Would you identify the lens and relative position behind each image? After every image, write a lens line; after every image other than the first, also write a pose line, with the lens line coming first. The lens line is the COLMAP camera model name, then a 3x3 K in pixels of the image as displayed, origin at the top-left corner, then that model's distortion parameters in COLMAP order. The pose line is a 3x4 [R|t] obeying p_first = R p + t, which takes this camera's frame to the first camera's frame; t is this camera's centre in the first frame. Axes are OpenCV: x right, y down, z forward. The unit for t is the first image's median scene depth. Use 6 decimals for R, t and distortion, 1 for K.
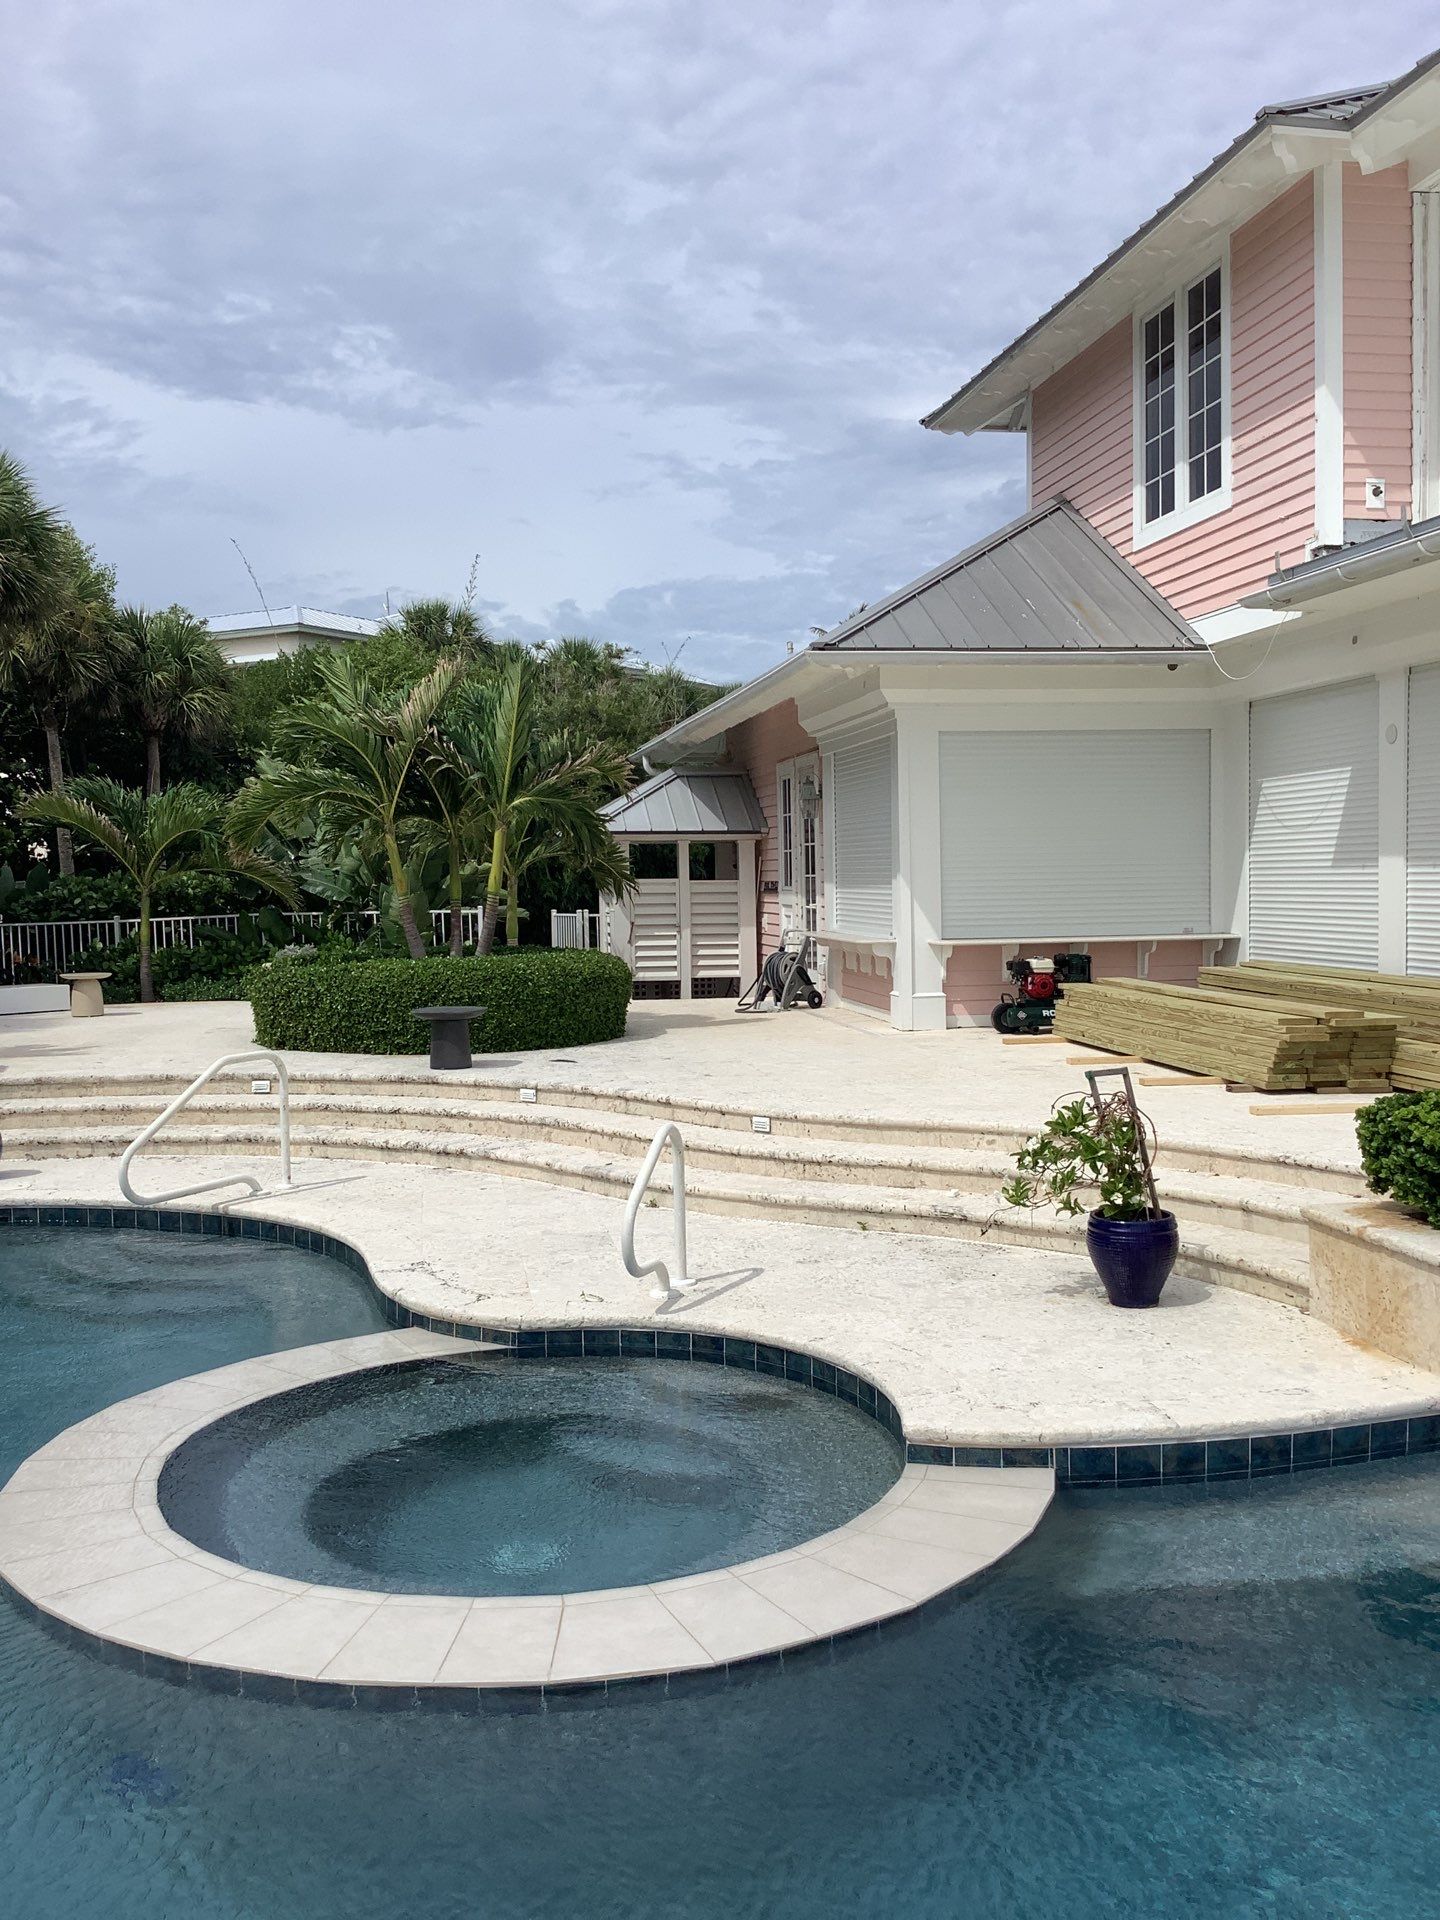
lens RADIAL K [[1751.4, 0, 683.9], [0, 1751.4, 951.0], [0, 0, 1]] dist [0.018356, 0.000000]
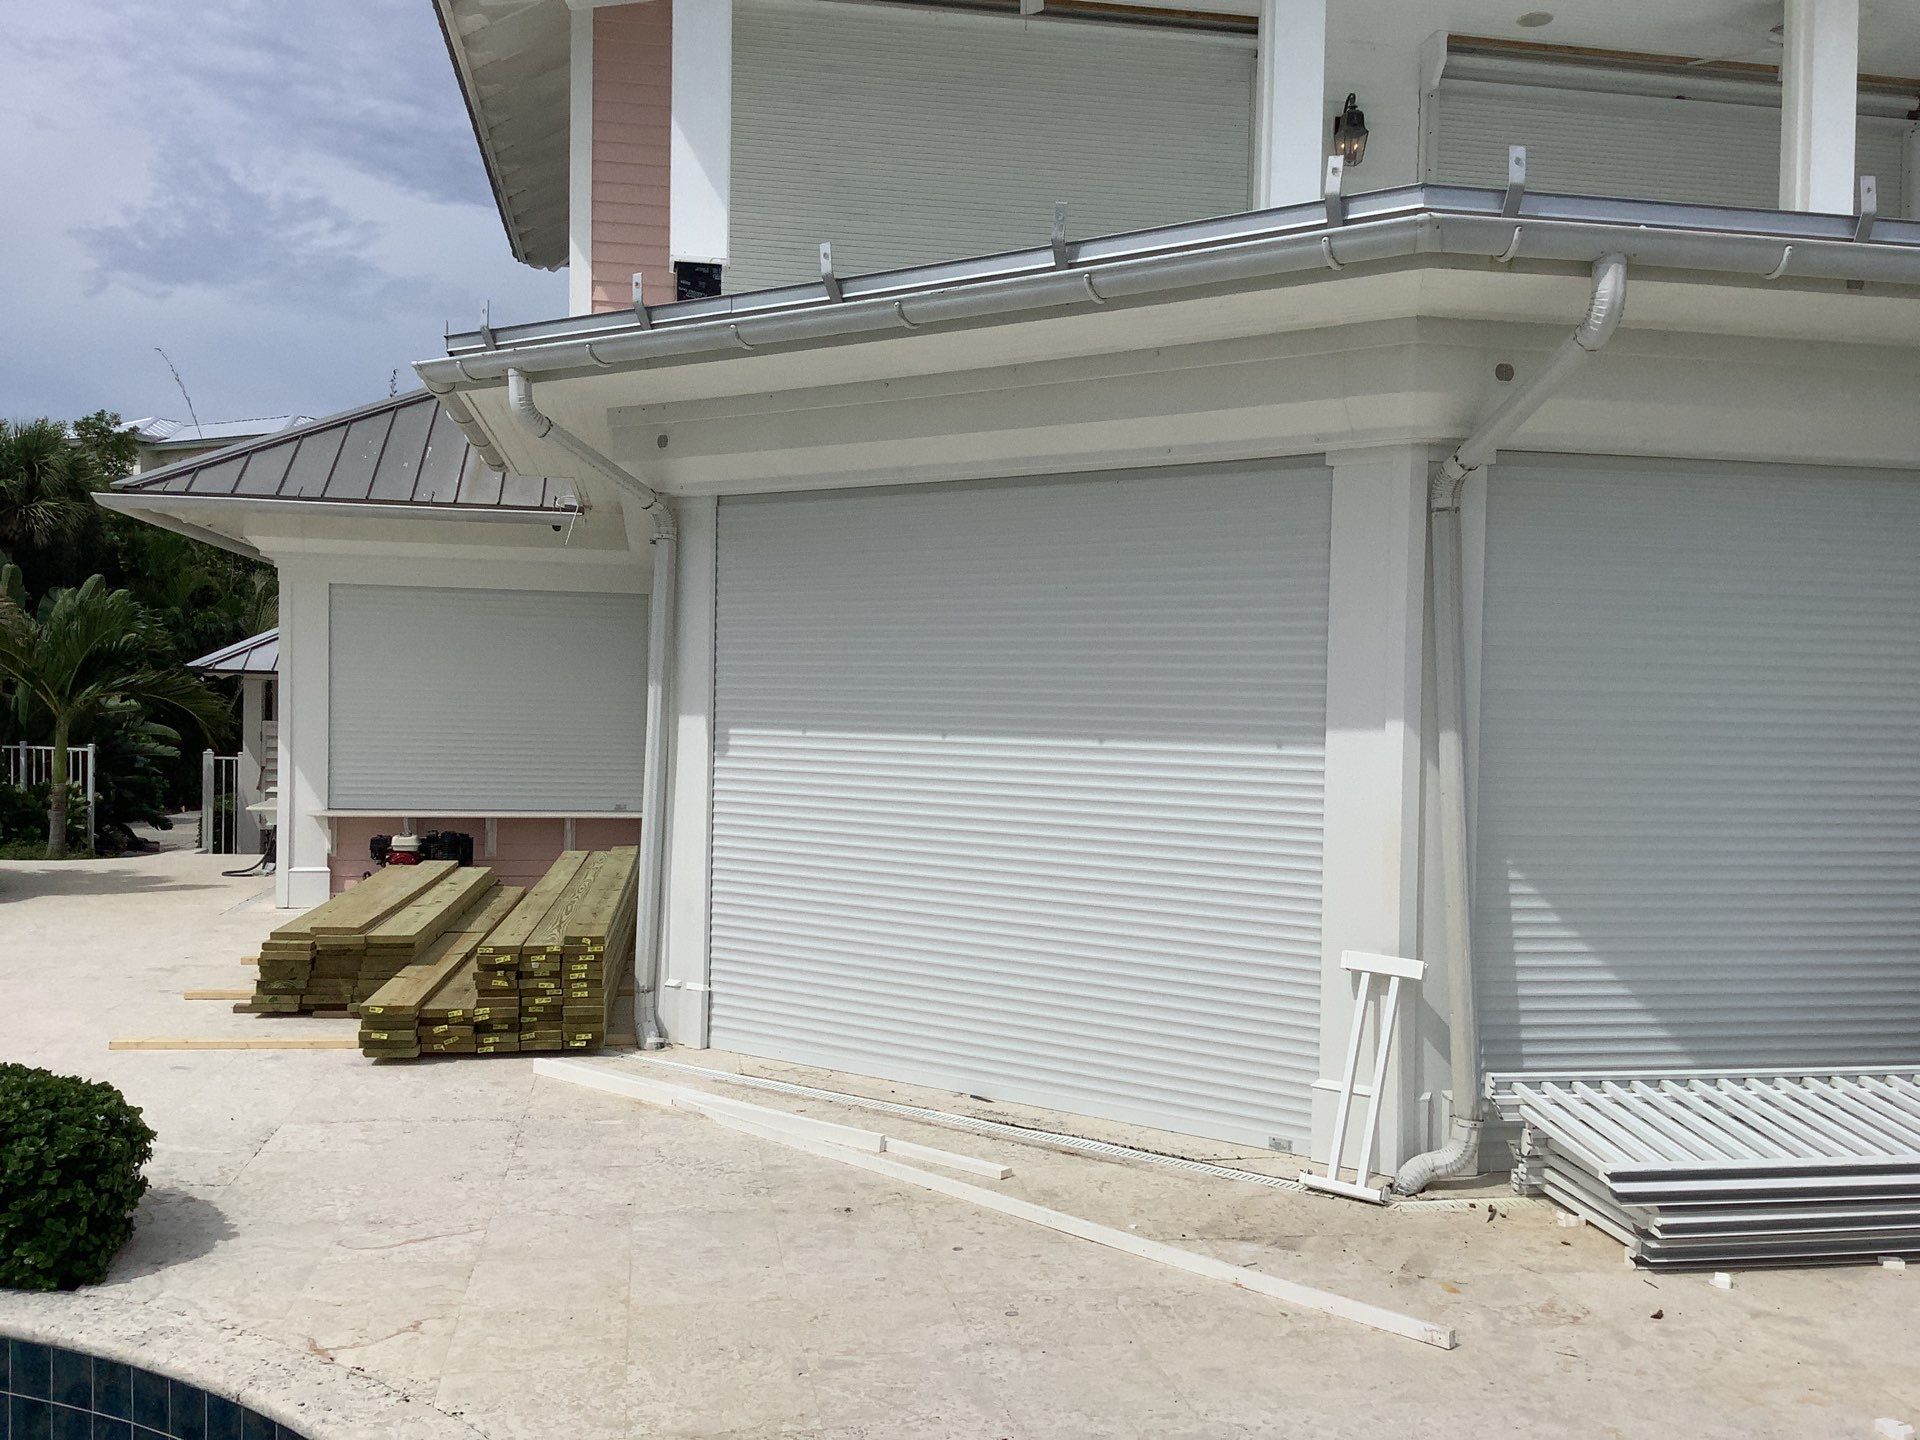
lens RADIAL K [[1751.4, 0, 969.8], [0, 1751.4, 741.2], [0, 0, 1]] dist [0.018356, 0.000000]
pose [[0.998302, 0.036422, 0.045460, 0.358669], [-0.035525, 0.999161, -0.020389, -0.029581], [-0.046164, 0.018739, 0.998758, 0.048406]]
